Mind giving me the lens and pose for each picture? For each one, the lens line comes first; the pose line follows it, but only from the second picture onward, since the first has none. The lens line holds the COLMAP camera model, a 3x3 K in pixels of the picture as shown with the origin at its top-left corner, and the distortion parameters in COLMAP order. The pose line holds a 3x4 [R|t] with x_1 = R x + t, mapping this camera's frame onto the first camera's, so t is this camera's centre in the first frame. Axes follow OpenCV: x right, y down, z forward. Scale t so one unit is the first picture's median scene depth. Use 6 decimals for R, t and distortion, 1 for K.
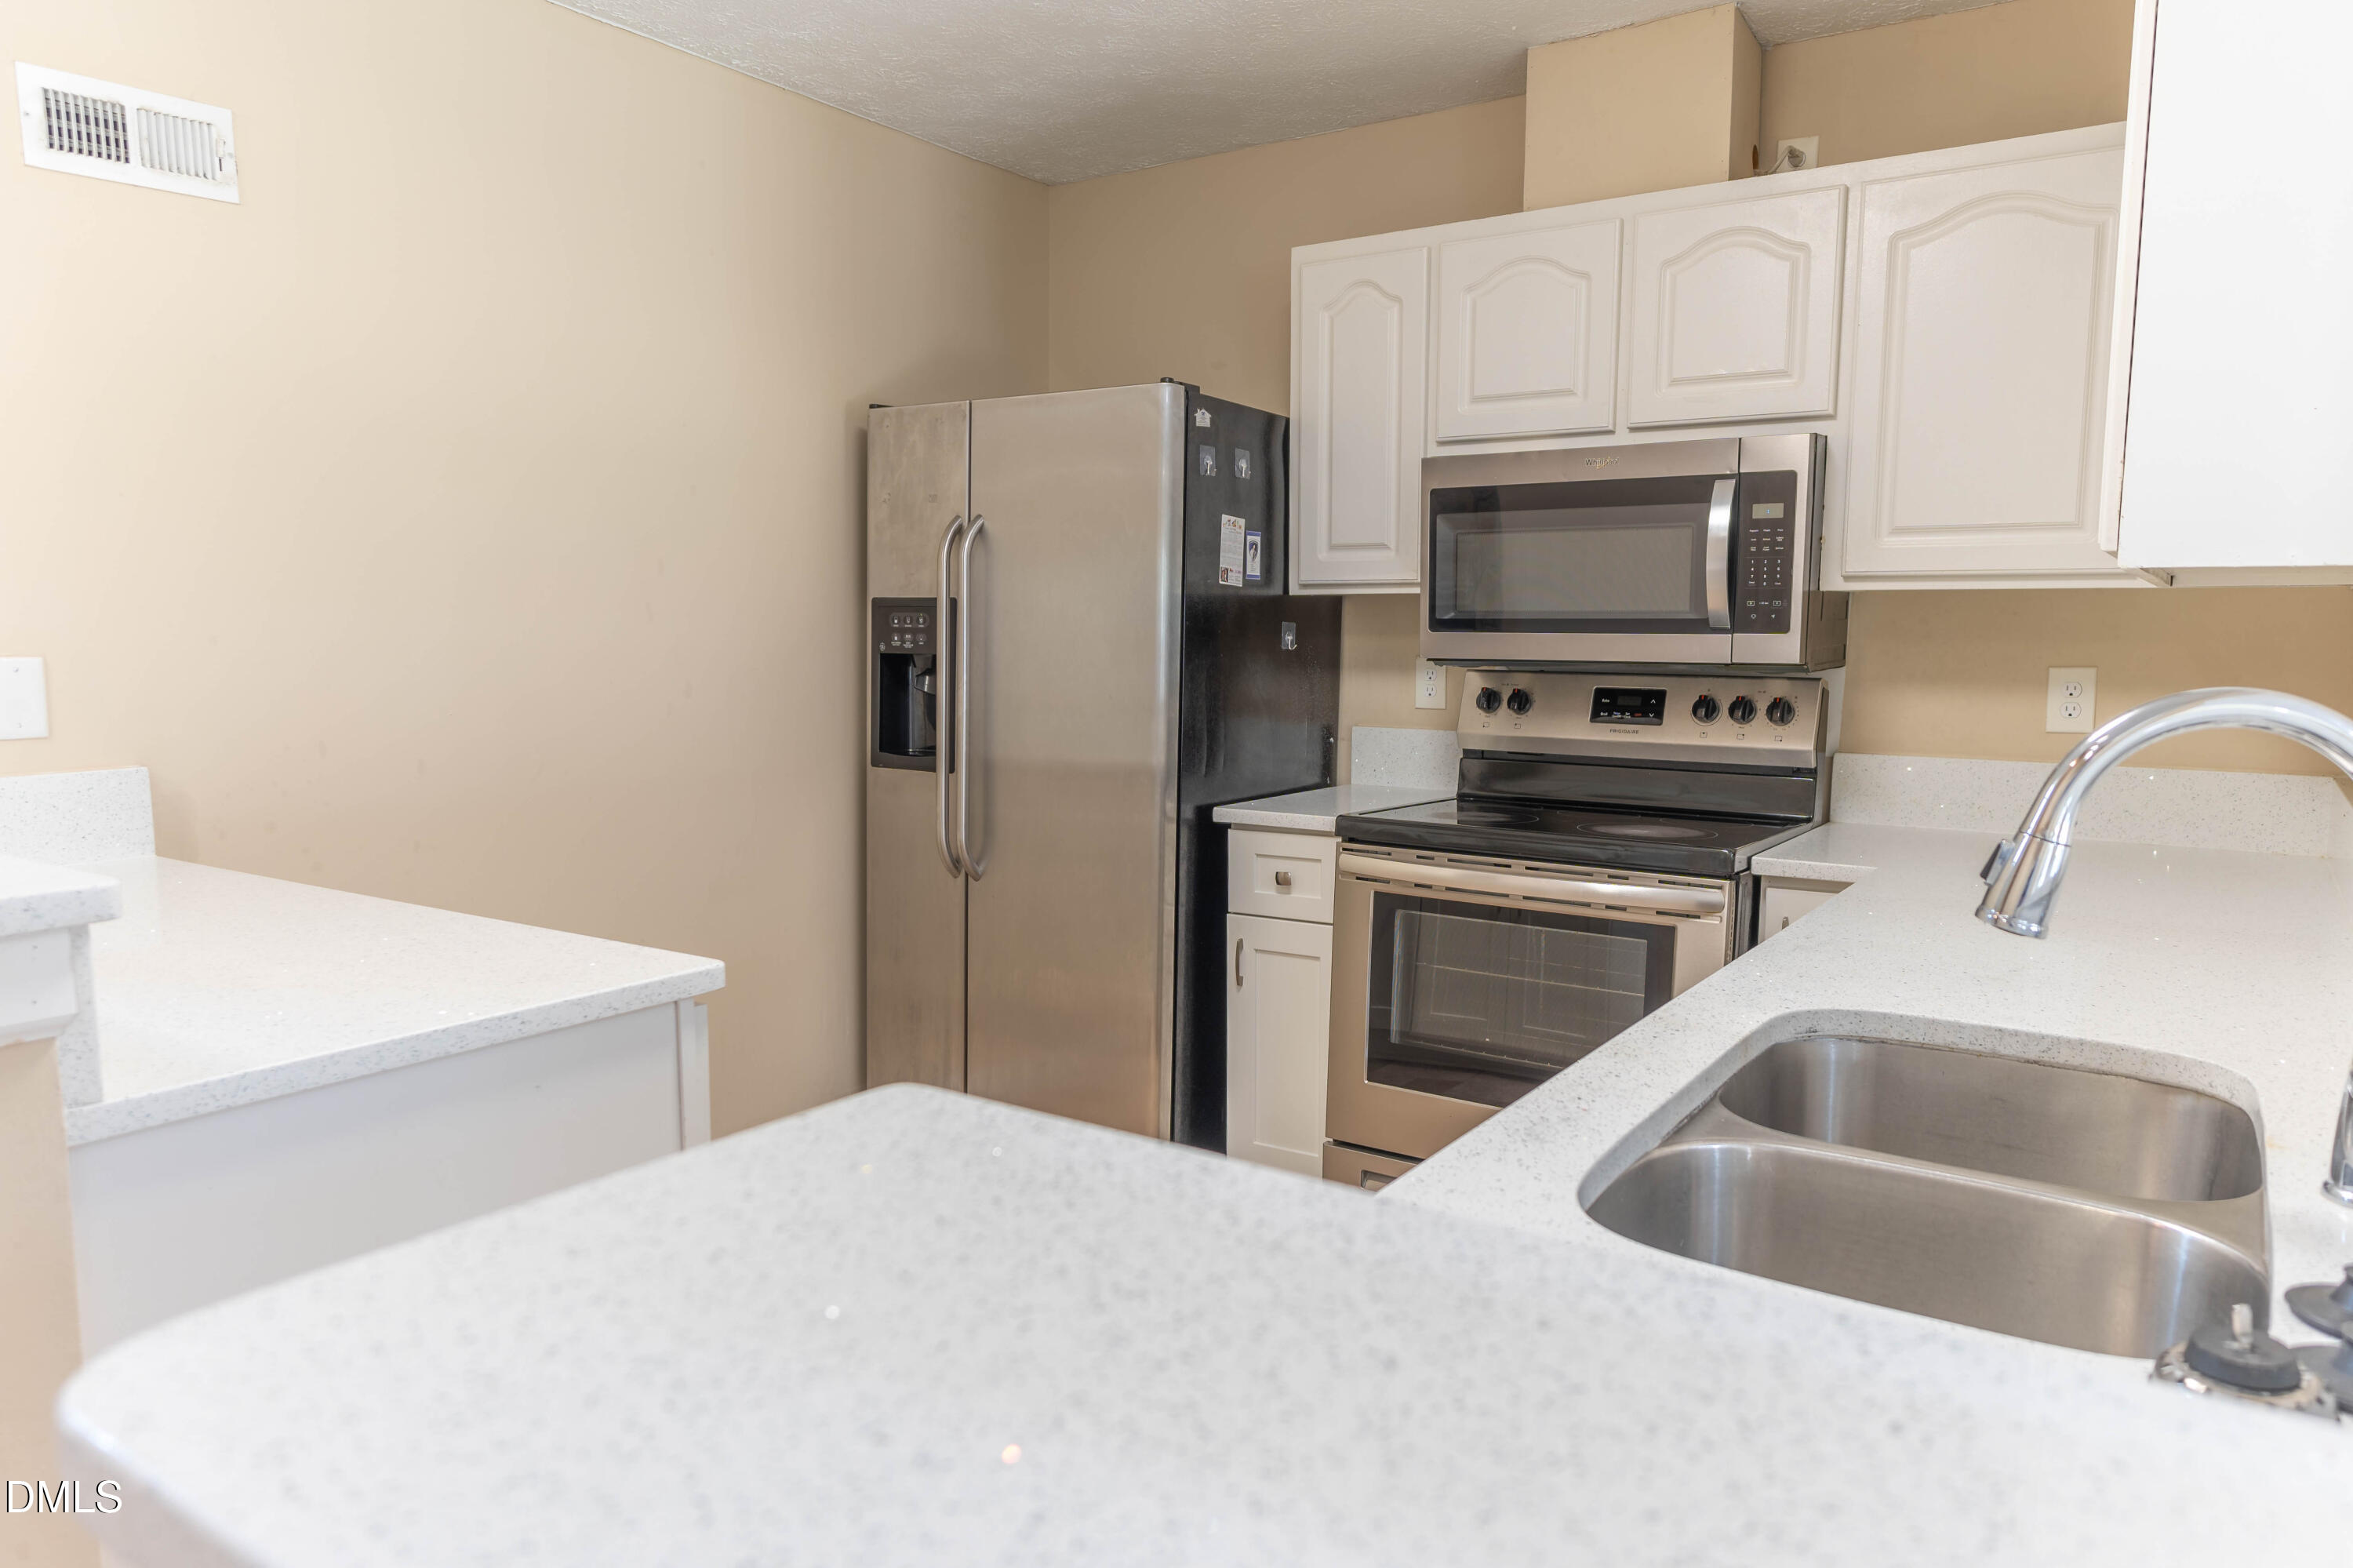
lens RADIAL K [[1562.4, 0, 1176.5], [0, 1562.4, 784.0], [0, 0, 1]] dist [-0.002818, -0.001153]
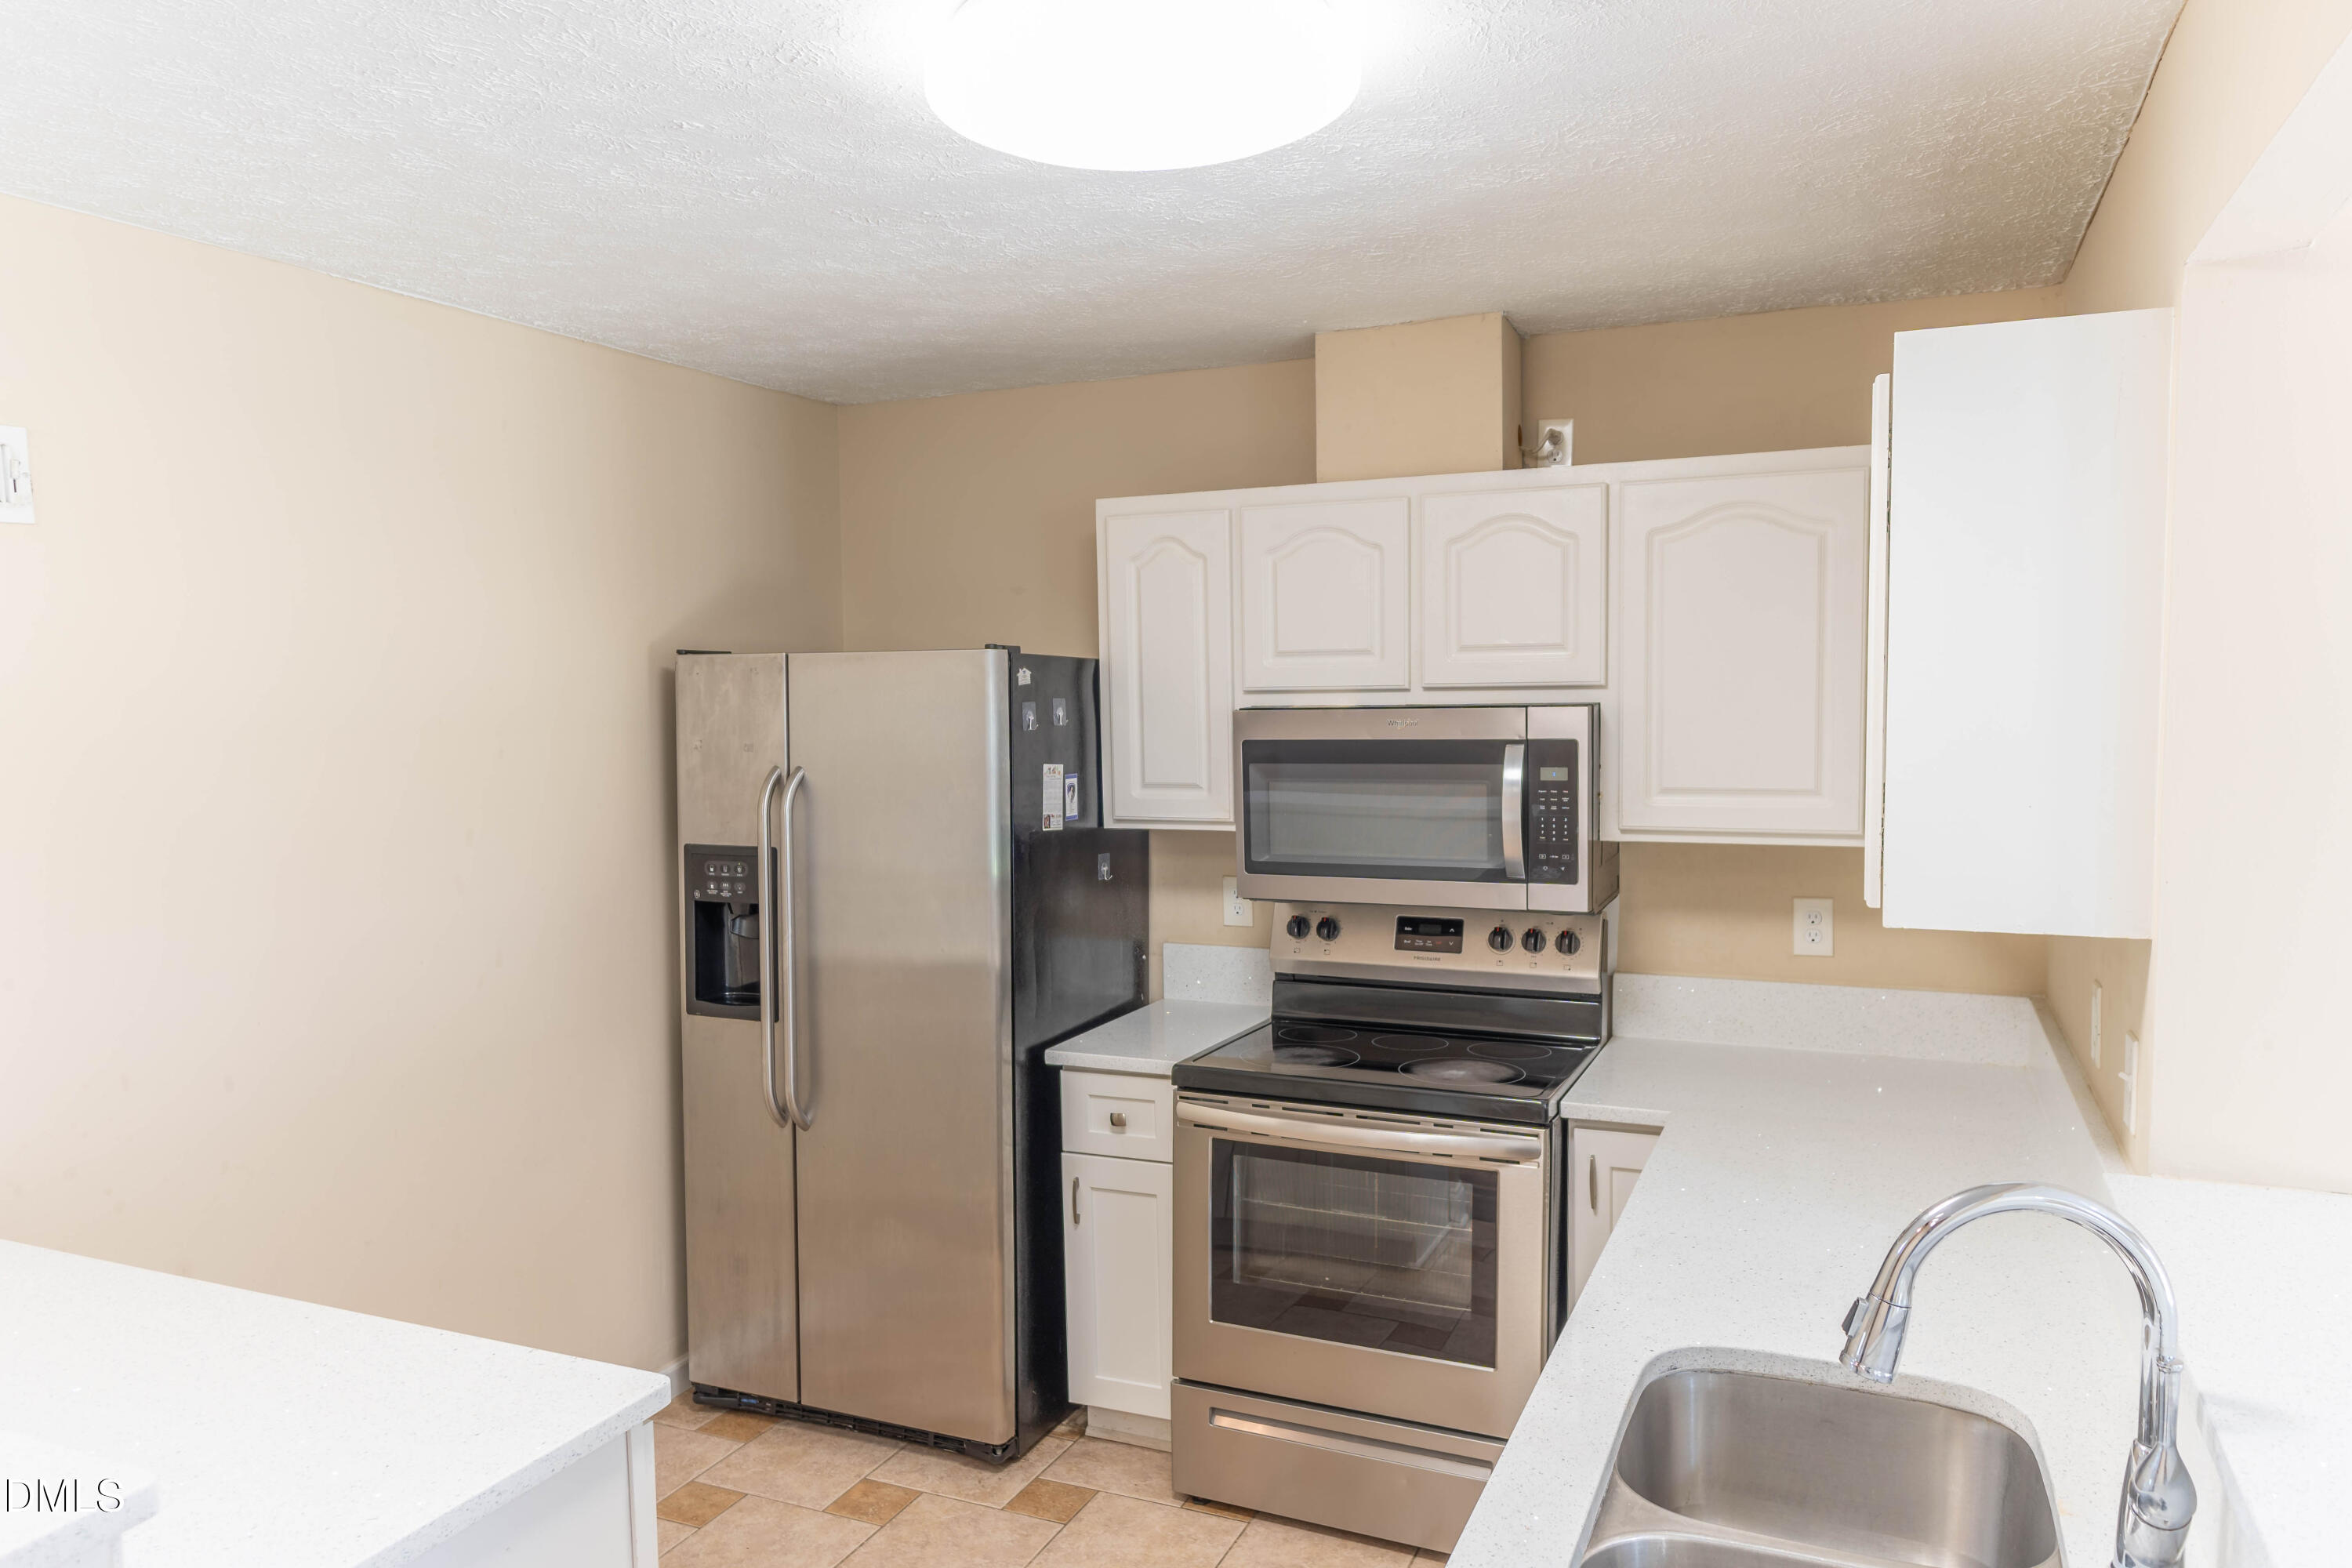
lens RADIAL K [[1596.8, 0, 1176.0], [0, 1596.8, 784.0], [0, 0, 1]] dist [-0.004515, 0.000745]
pose [[0.984443, -0.031137, 0.172924, -0.069934], [0.038964, 0.998355, -0.042053, -0.115776], [-0.171330, 0.048137, 0.984037, -0.055832]]
